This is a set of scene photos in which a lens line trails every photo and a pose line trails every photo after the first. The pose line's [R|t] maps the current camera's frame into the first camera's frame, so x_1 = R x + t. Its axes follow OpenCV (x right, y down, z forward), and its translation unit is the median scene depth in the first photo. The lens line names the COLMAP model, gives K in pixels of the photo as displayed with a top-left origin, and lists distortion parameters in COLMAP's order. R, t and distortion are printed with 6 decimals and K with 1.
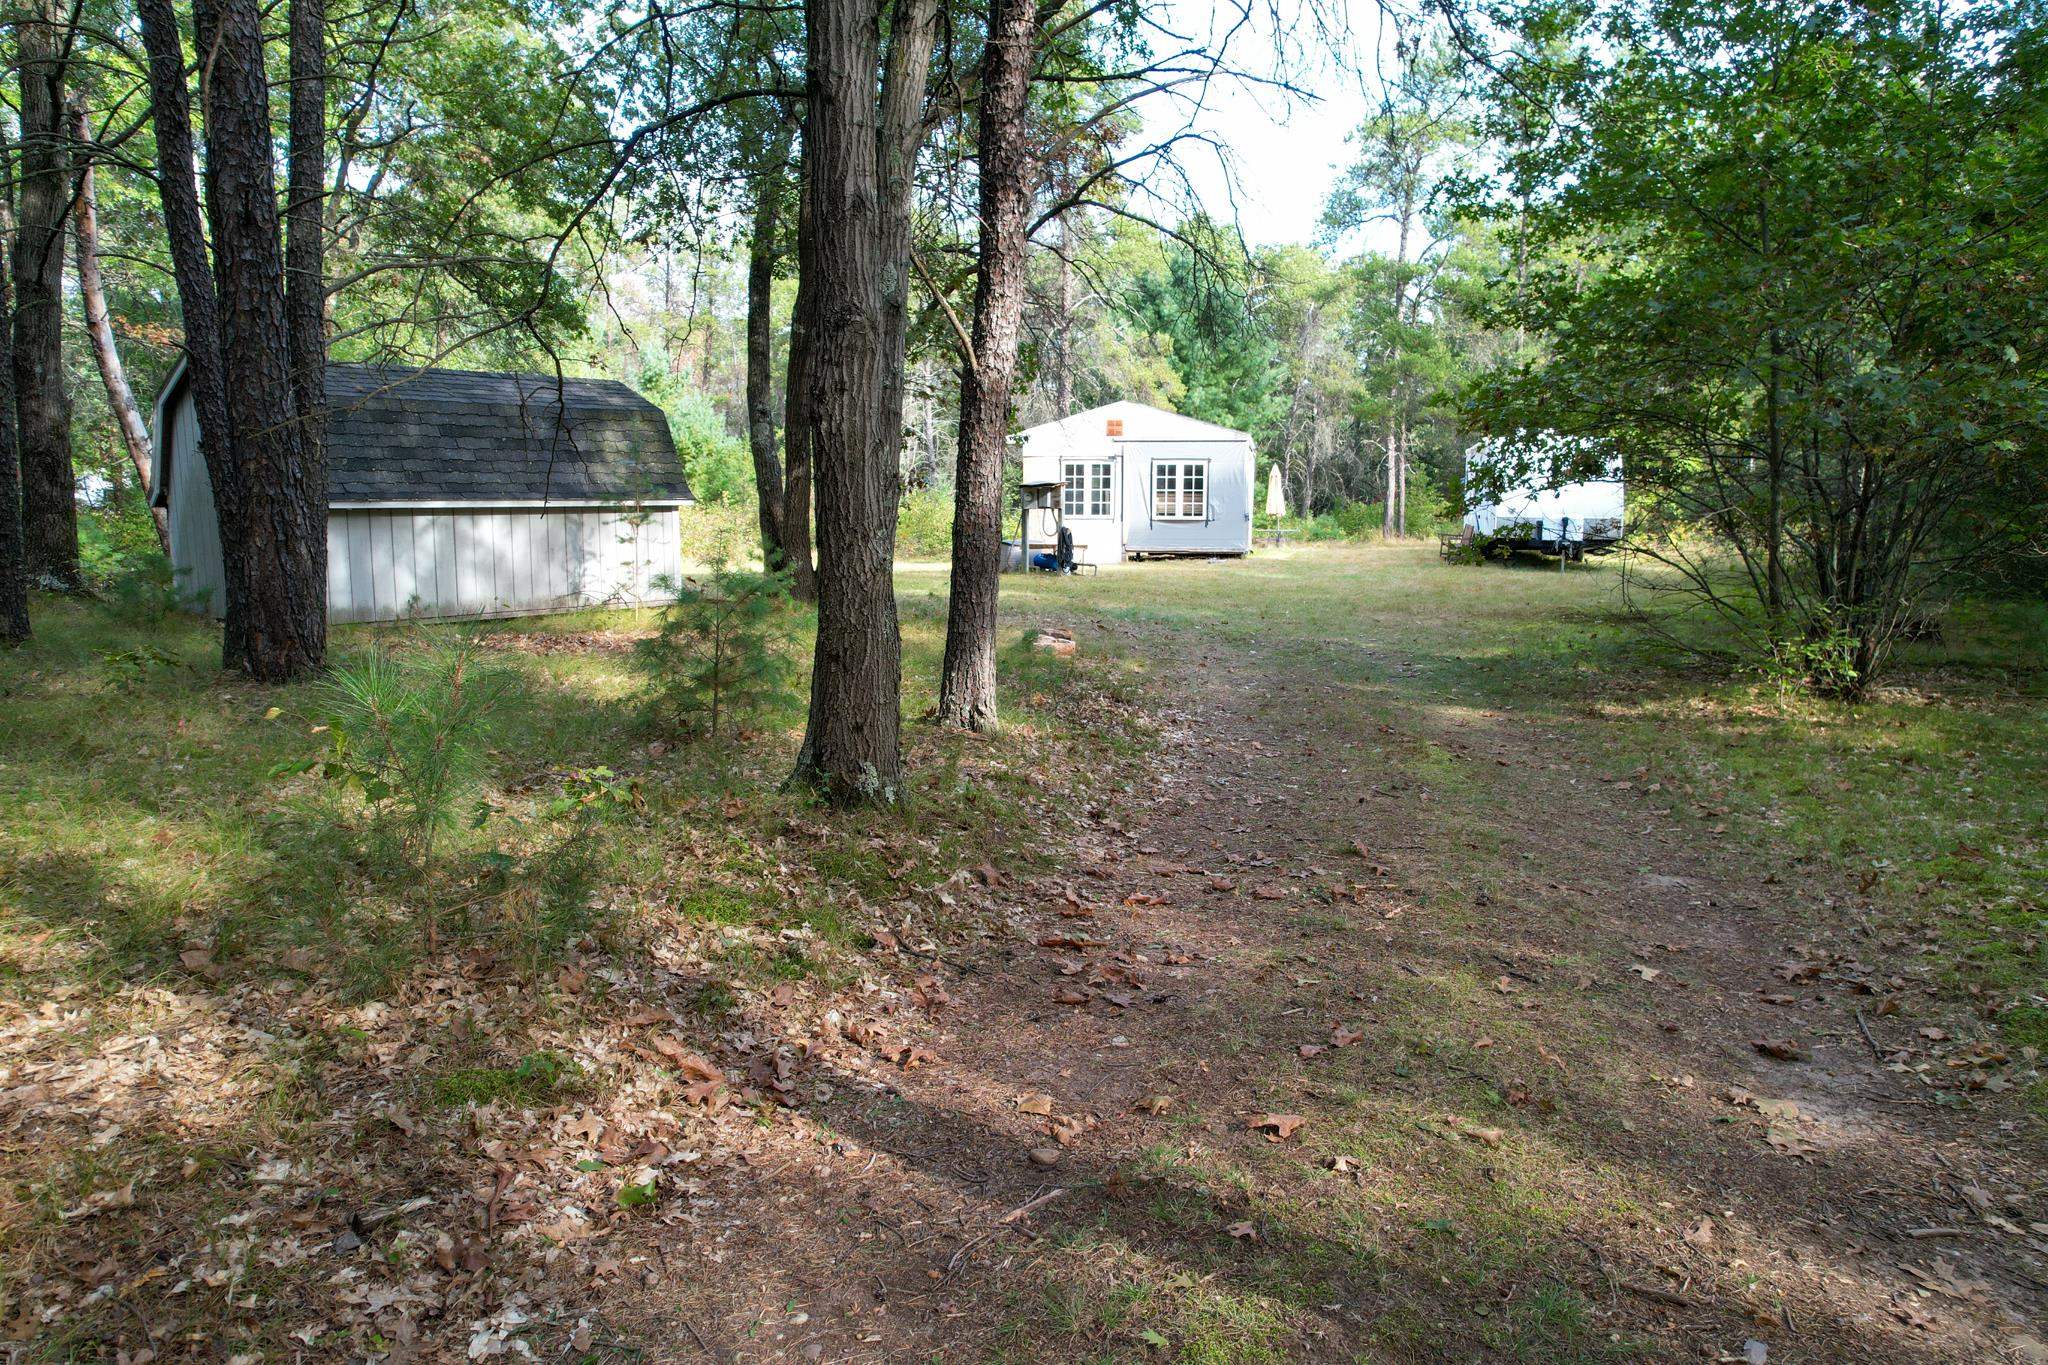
lens RADIAL K [[1285.1, 0, 1030.4], [0, 1285.1, 700.3], [0, 0, 1]] dist [-0.028945, 0.006880]
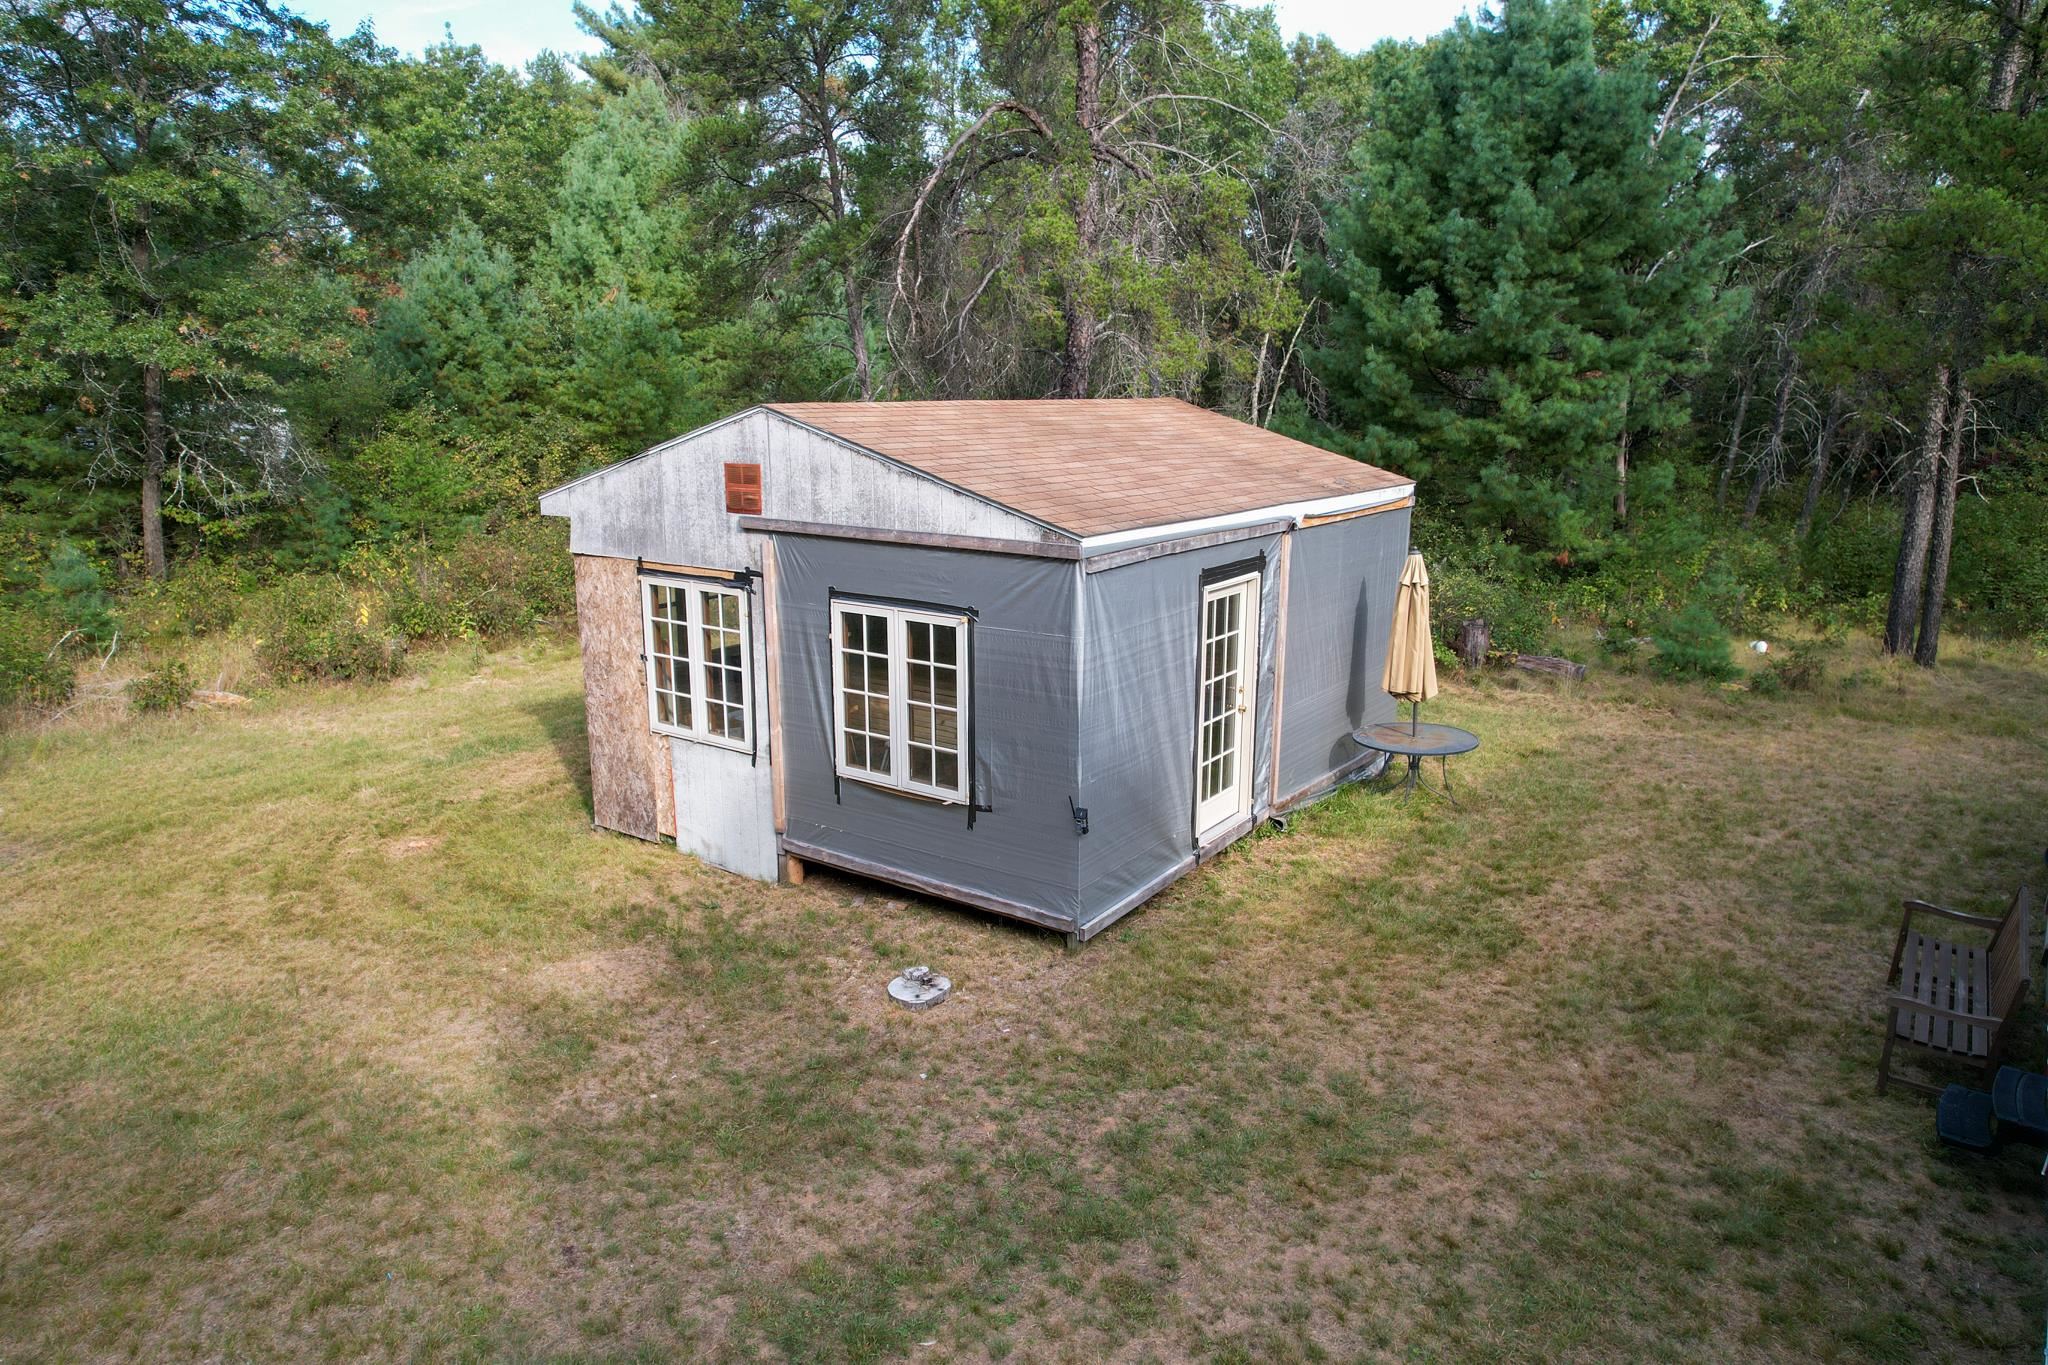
lens RADIAL K [[1285.1, 0, 1018.8], [0, 1285.1, 679.7], [0, 0, 1]] dist [-0.028945, 0.006880]
pose [[0.908643, 0.092539, -0.407190, 0.268509], [-0.058741, 0.993765, 0.094765, -0.199180], [0.413421, -0.062189, 0.908414, 0.728670]]
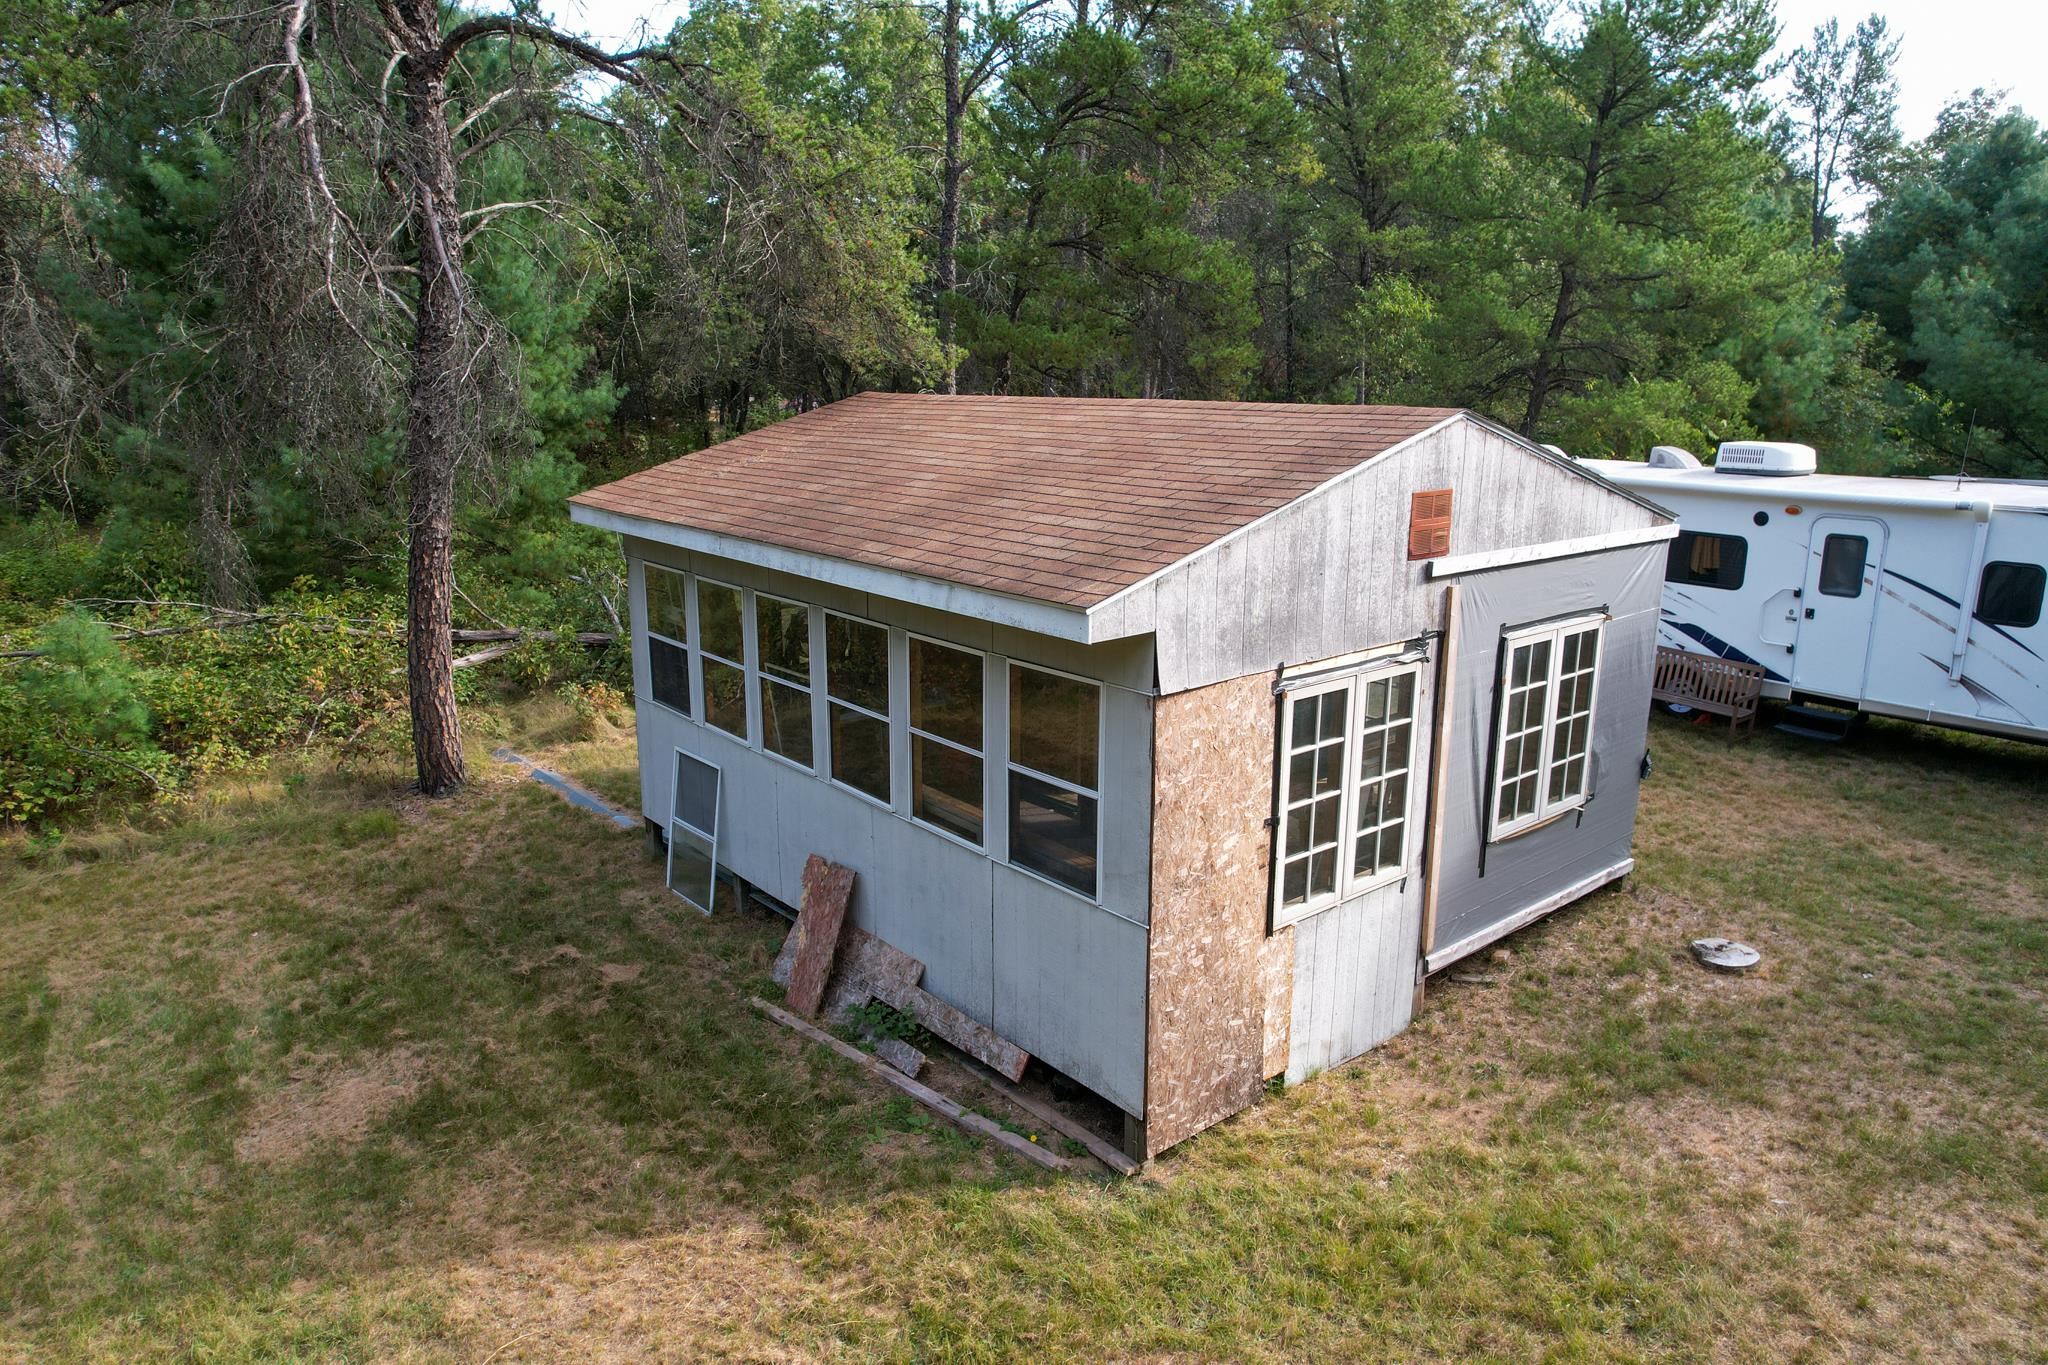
lens RADIAL K [[1285.1, 0, 1030.1], [0, 1285.1, 683.0], [0, 0, 1]] dist [-0.028945, 0.006880]
pose [[0.646003, -0.183125, 0.741043, -0.168266], [0.112962, 0.983043, 0.144453, -0.226603], [-0.754930, -0.009607, 0.655735, 0.899086]]
